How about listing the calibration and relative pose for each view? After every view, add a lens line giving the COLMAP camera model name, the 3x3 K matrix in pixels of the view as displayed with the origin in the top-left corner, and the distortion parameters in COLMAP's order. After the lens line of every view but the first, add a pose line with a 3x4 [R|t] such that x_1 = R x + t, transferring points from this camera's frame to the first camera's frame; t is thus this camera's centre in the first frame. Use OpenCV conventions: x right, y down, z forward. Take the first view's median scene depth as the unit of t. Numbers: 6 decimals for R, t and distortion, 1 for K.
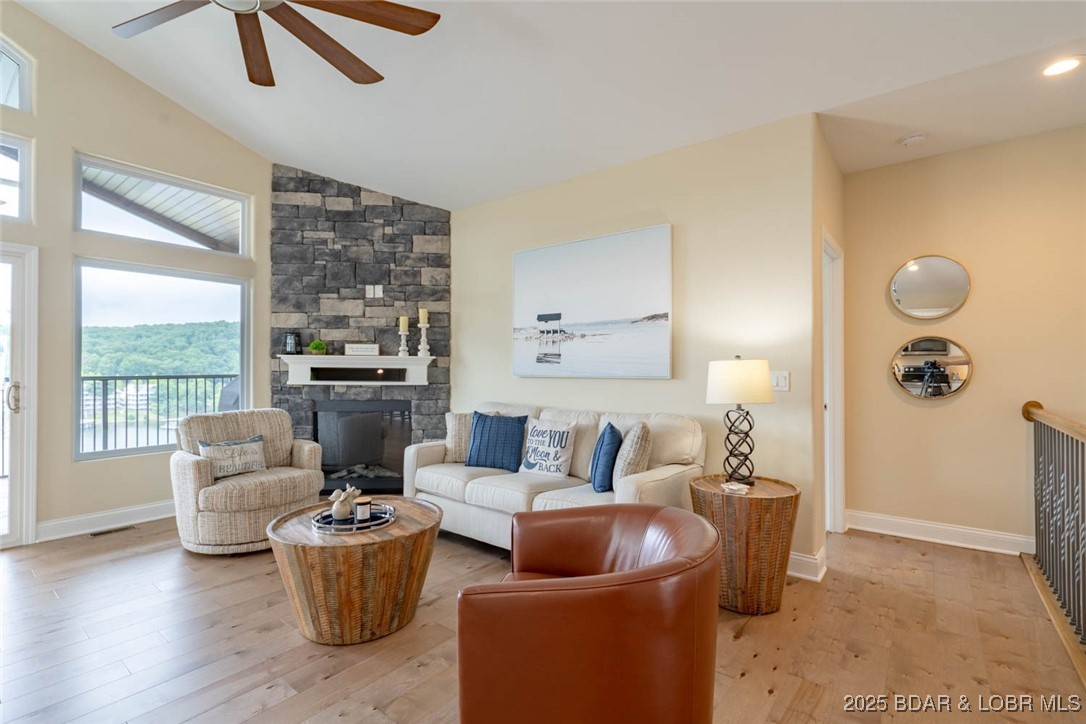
lens RADIAL K [[499.1, 0, 539.2], [0, 499.1, 362.3], [0, 0, 1]] dist [0.000631, 0.002198]
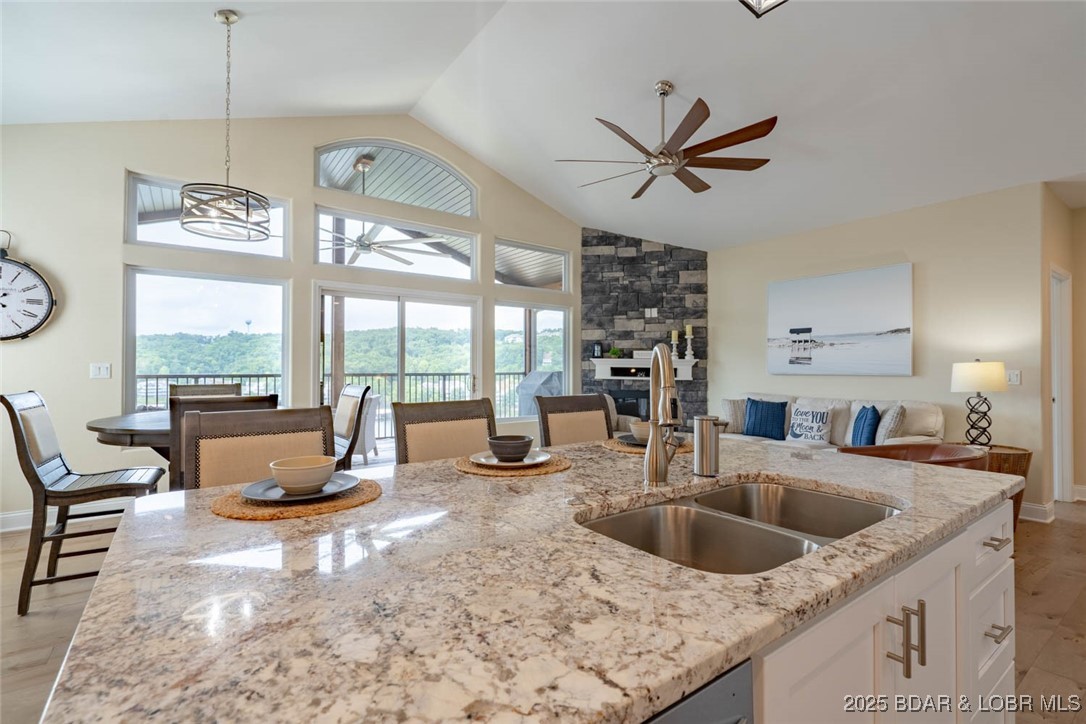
lens RADIAL K [[499.1, 0, 540.8], [0, 499.1, 362.8], [0, 0, 1]] dist [0.000631, 0.002198]
pose [[0.962226, 0.000222, -0.272253, -0.257525], [-0.000592, 0.999999, -0.001279, -0.000317], [0.272253, 0.001392, 0.962225, -0.446816]]
